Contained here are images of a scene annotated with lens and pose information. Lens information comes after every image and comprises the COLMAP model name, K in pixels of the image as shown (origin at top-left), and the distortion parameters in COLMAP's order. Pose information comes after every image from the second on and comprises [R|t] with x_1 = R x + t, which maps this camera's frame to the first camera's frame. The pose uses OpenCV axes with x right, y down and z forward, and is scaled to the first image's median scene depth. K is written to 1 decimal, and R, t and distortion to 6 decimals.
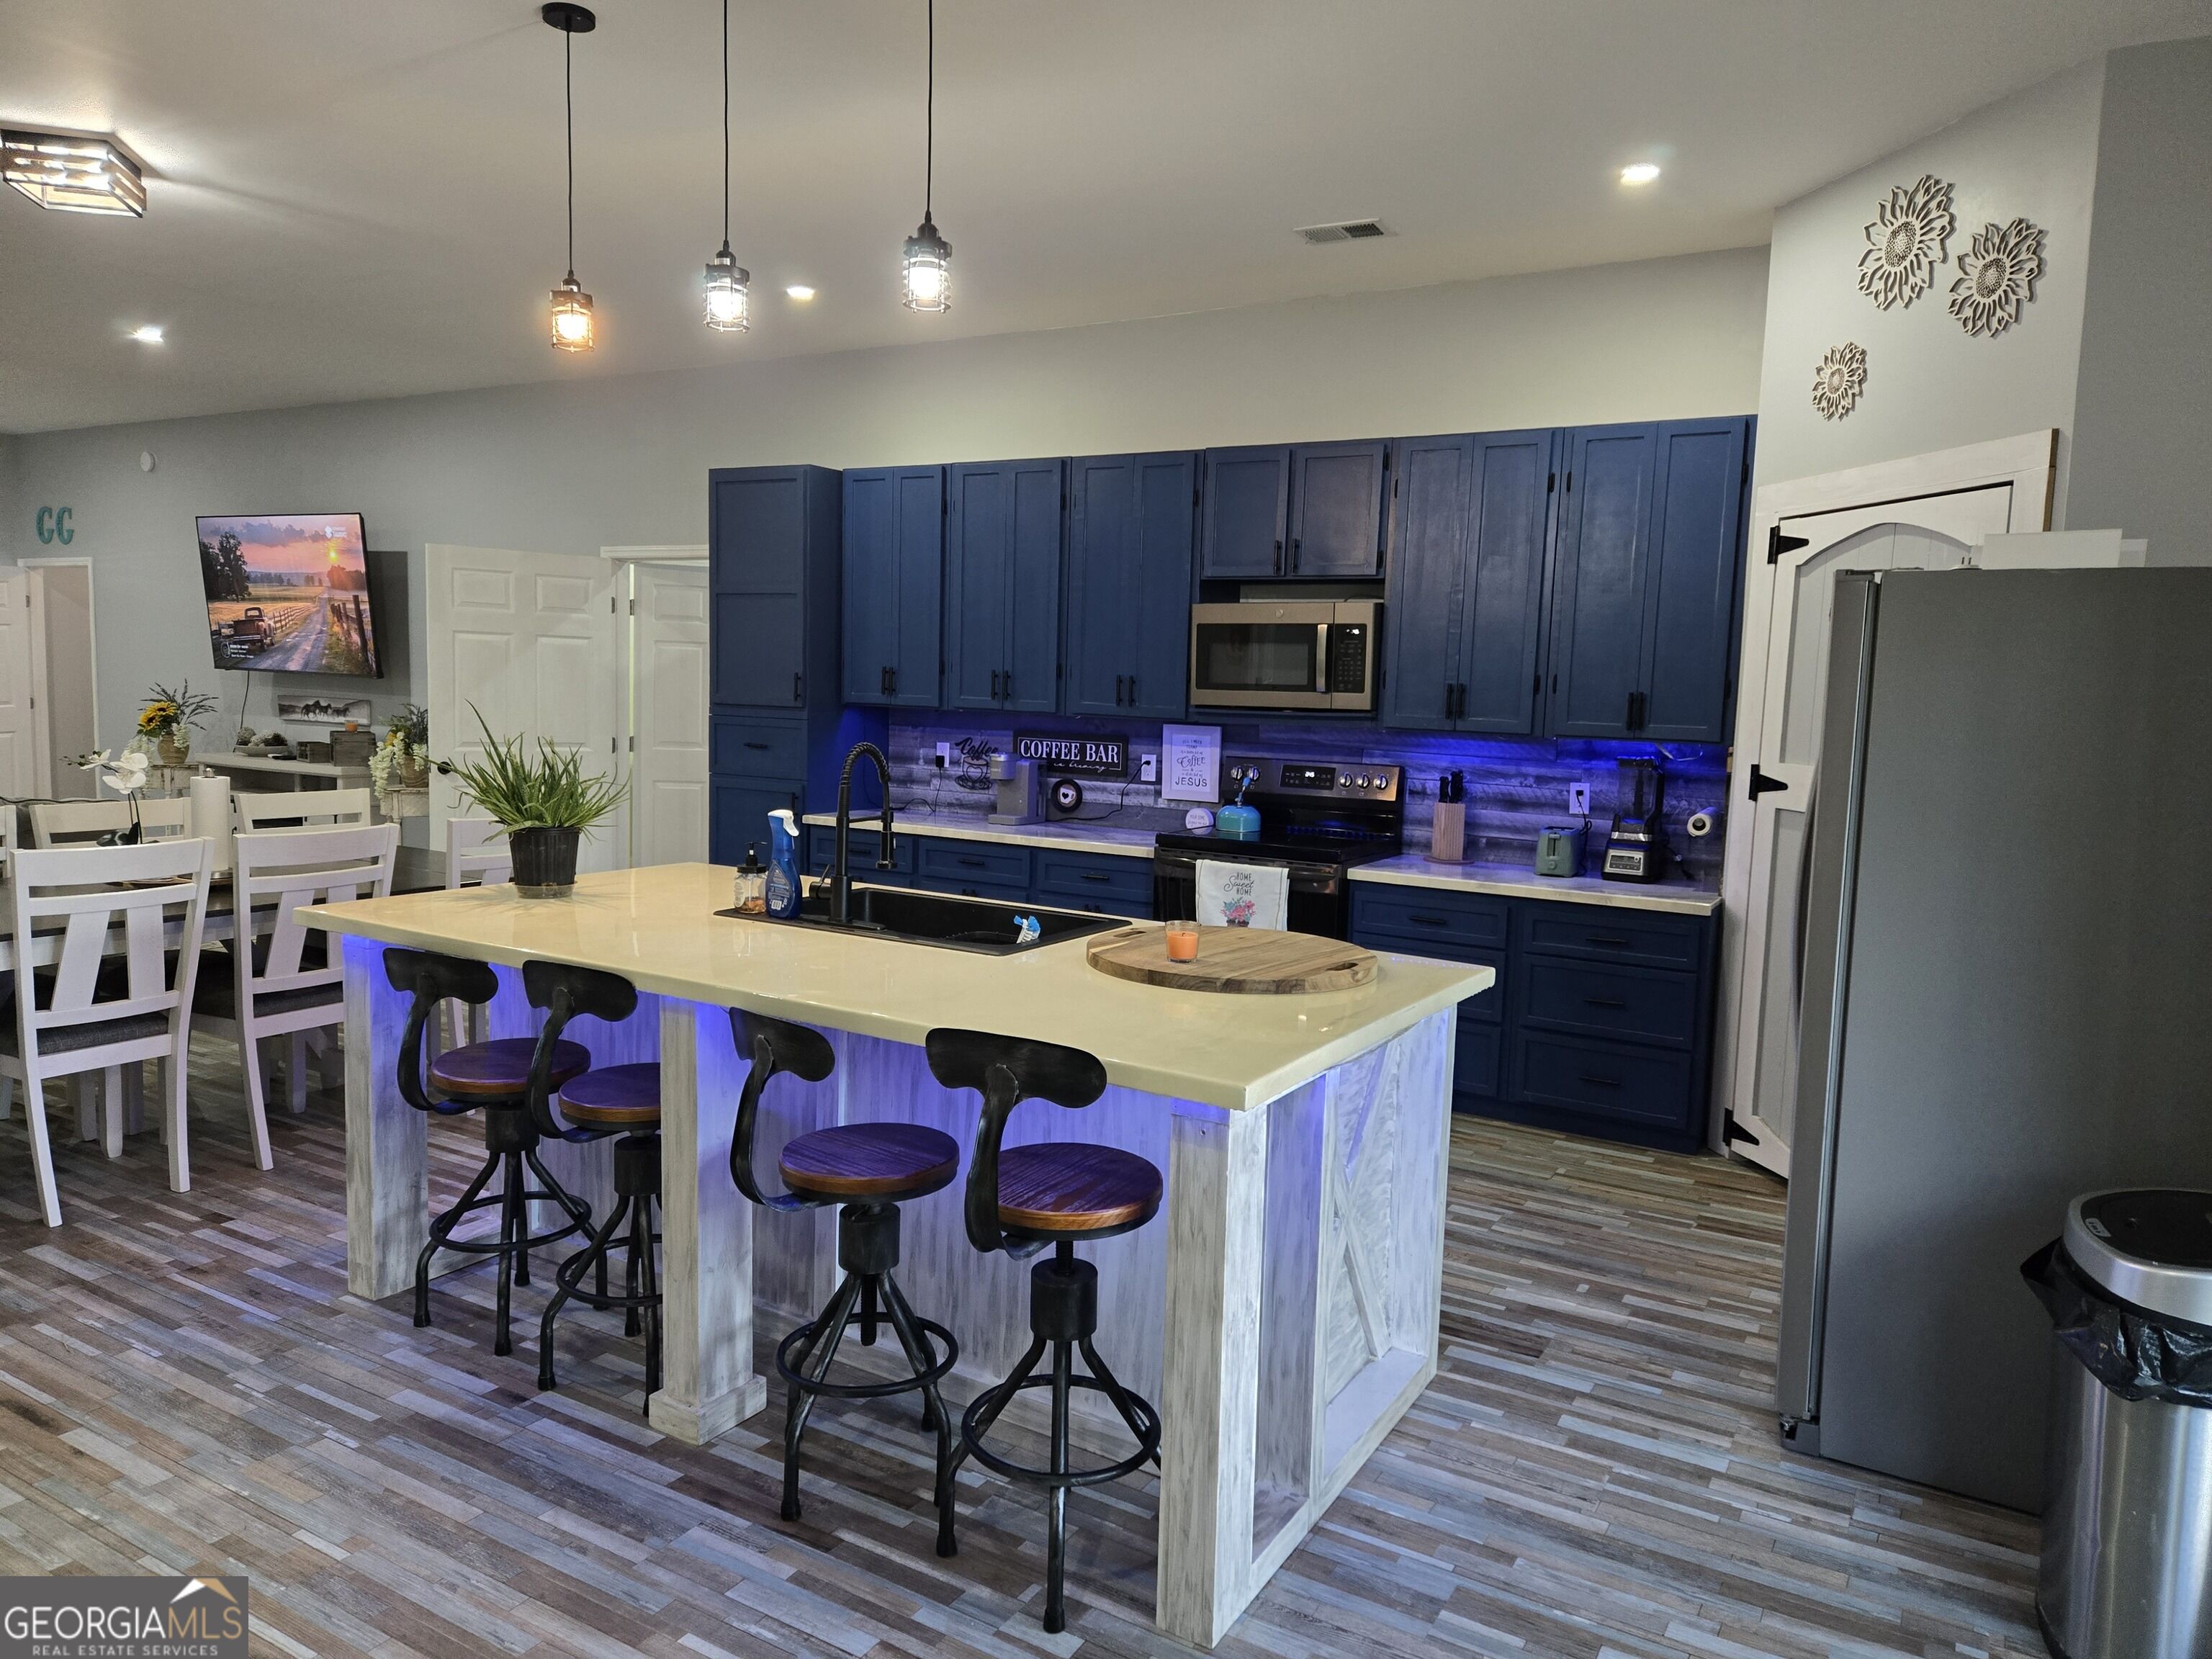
lens RADIAL K [[1463.8, 0, 1092.2], [0, 1463.8, 814.9], [0, 0, 1]] dist [0.089307, -0.074510]
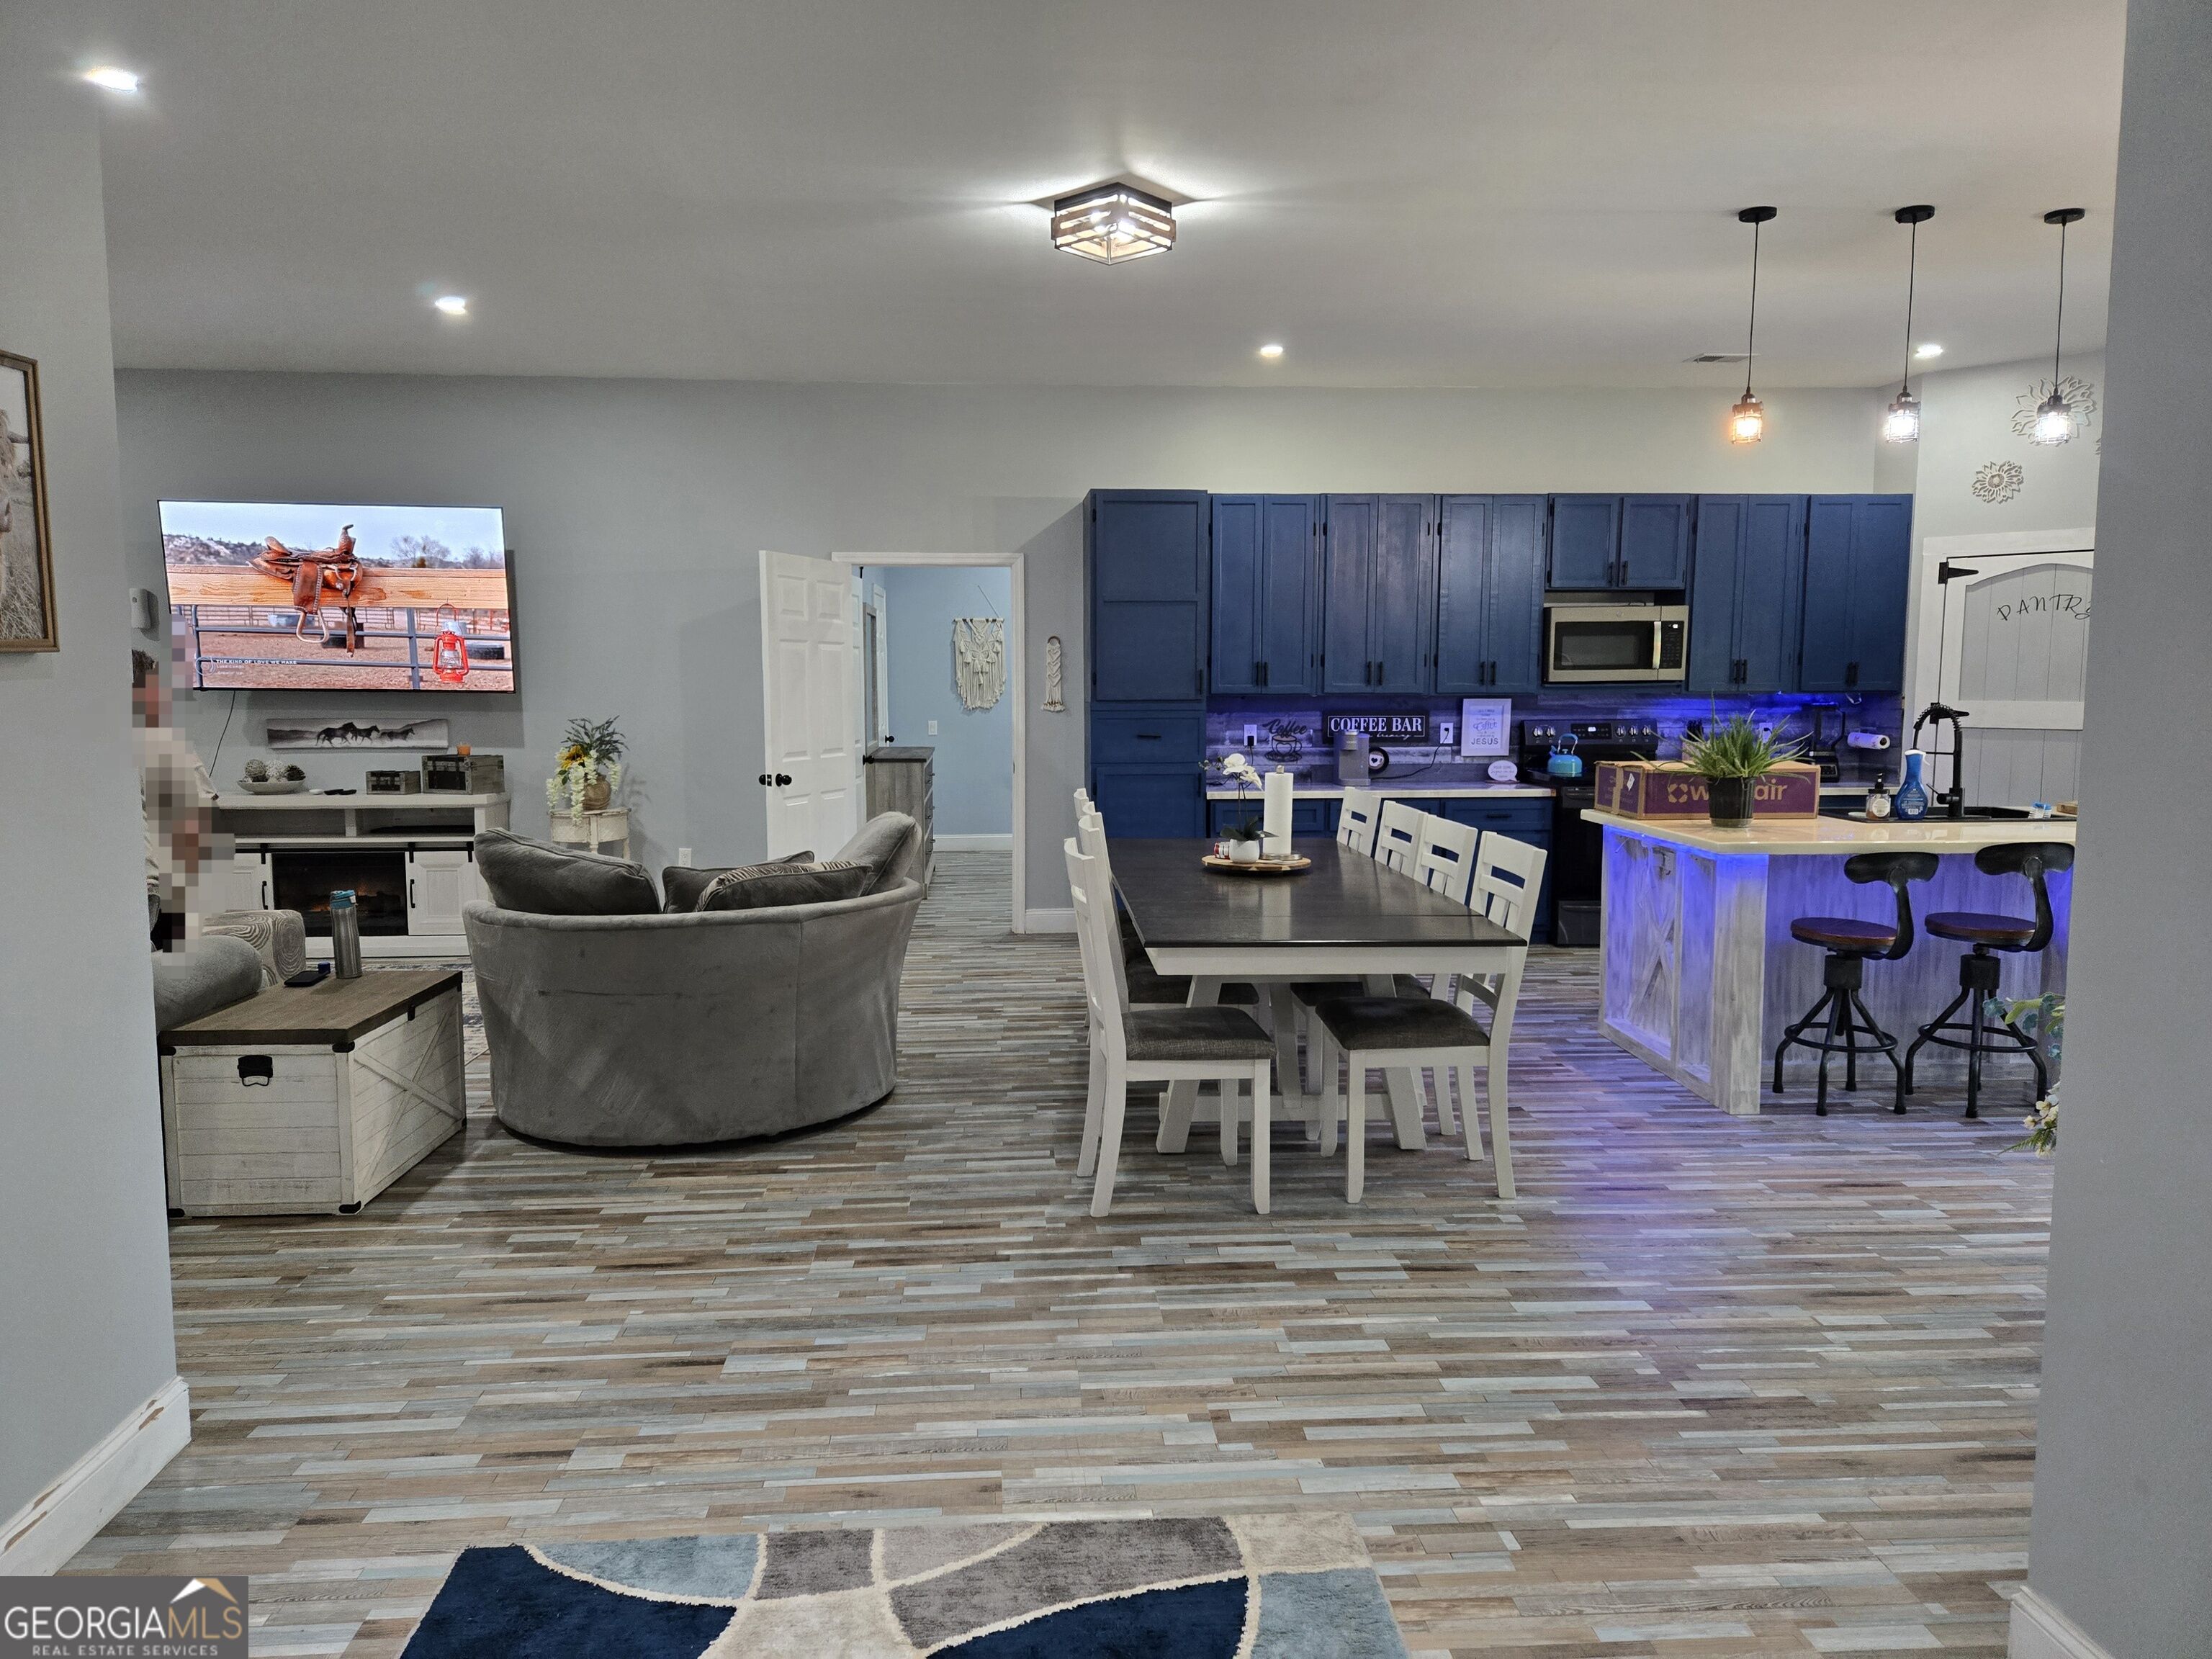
lens RADIAL K [[1472.0, 0, 1098.5], [0, 1472.0, 821.5], [0, 0, 1]] dist [0.077881, -0.069270]
pose [[0.821995, -0.088703, 0.562544, -1.077118], [0.079241, 0.996001, 0.041263, -0.037072], [-0.563955, 0.010659, 0.825737, 0.108191]]
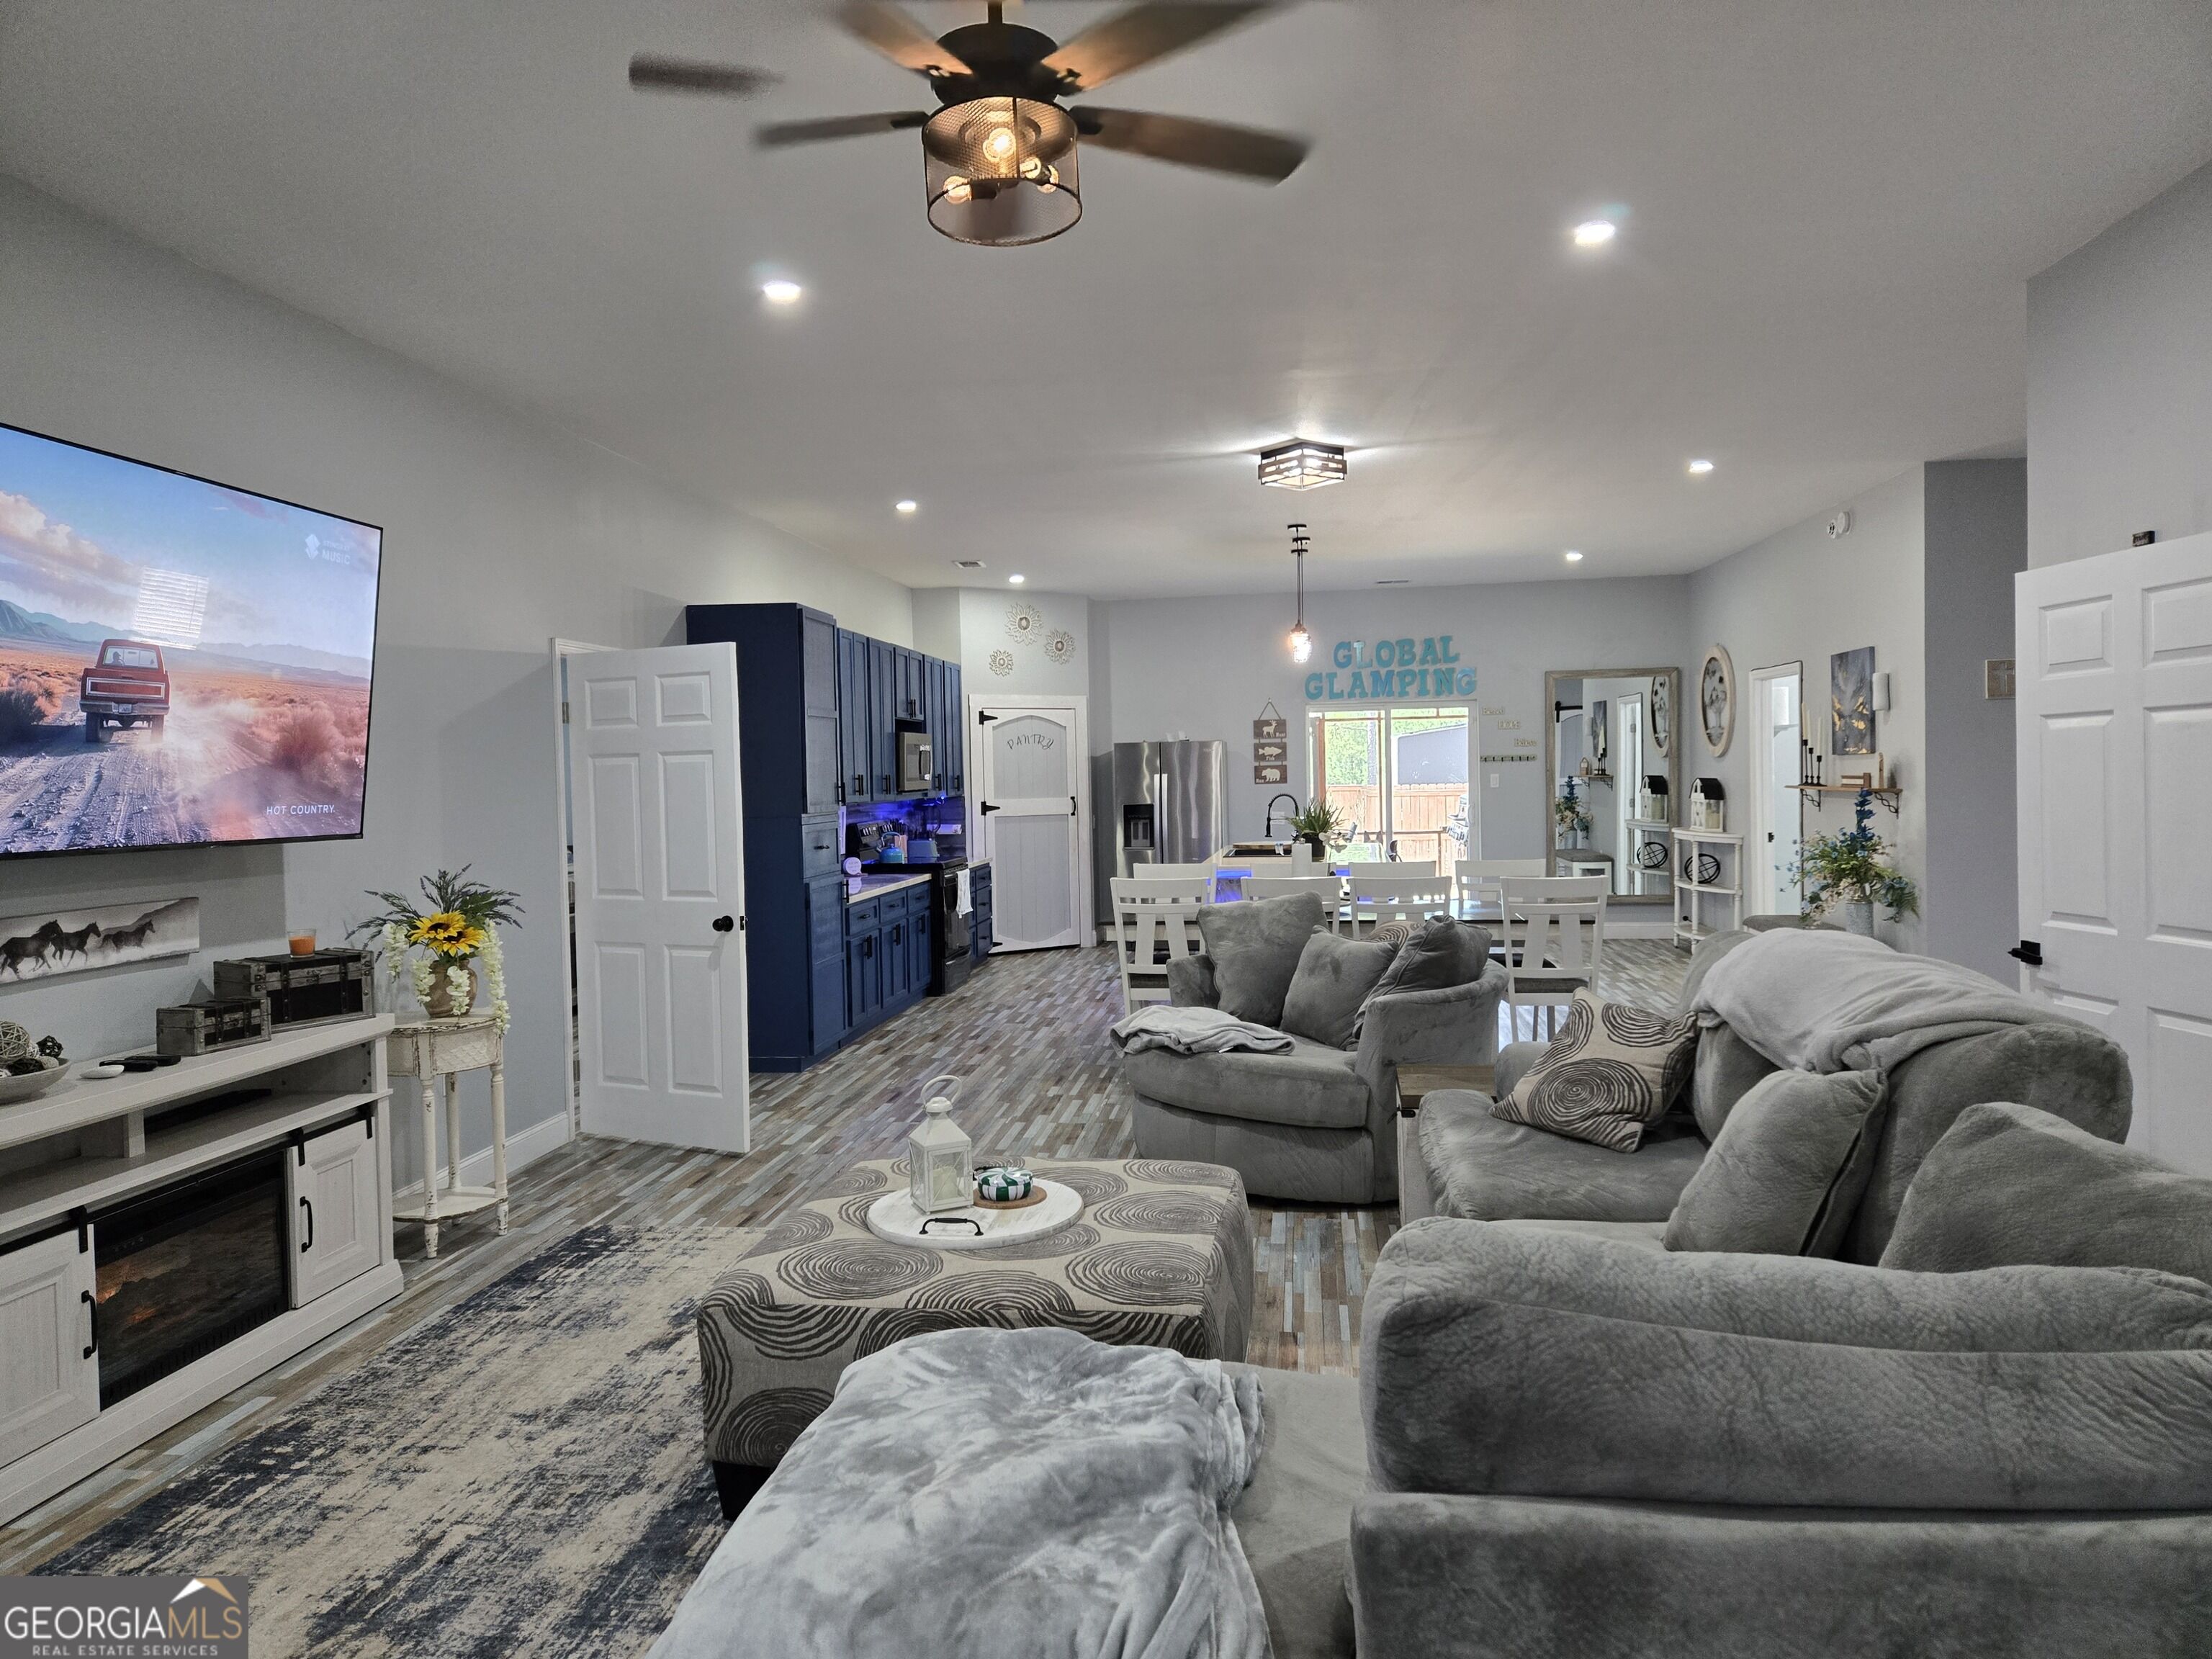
lens RADIAL K [[1463.8, 0, 1092.2], [0, 1463.8, 814.9], [0, 0, 1]] dist [0.089307, -0.074510]
pose [[-0.387214, -0.050799, 0.920589, -1.628023], [0.093209, 0.991209, 0.093901, -0.191720], [-0.917266, 0.122167, -0.379075, 1.480760]]
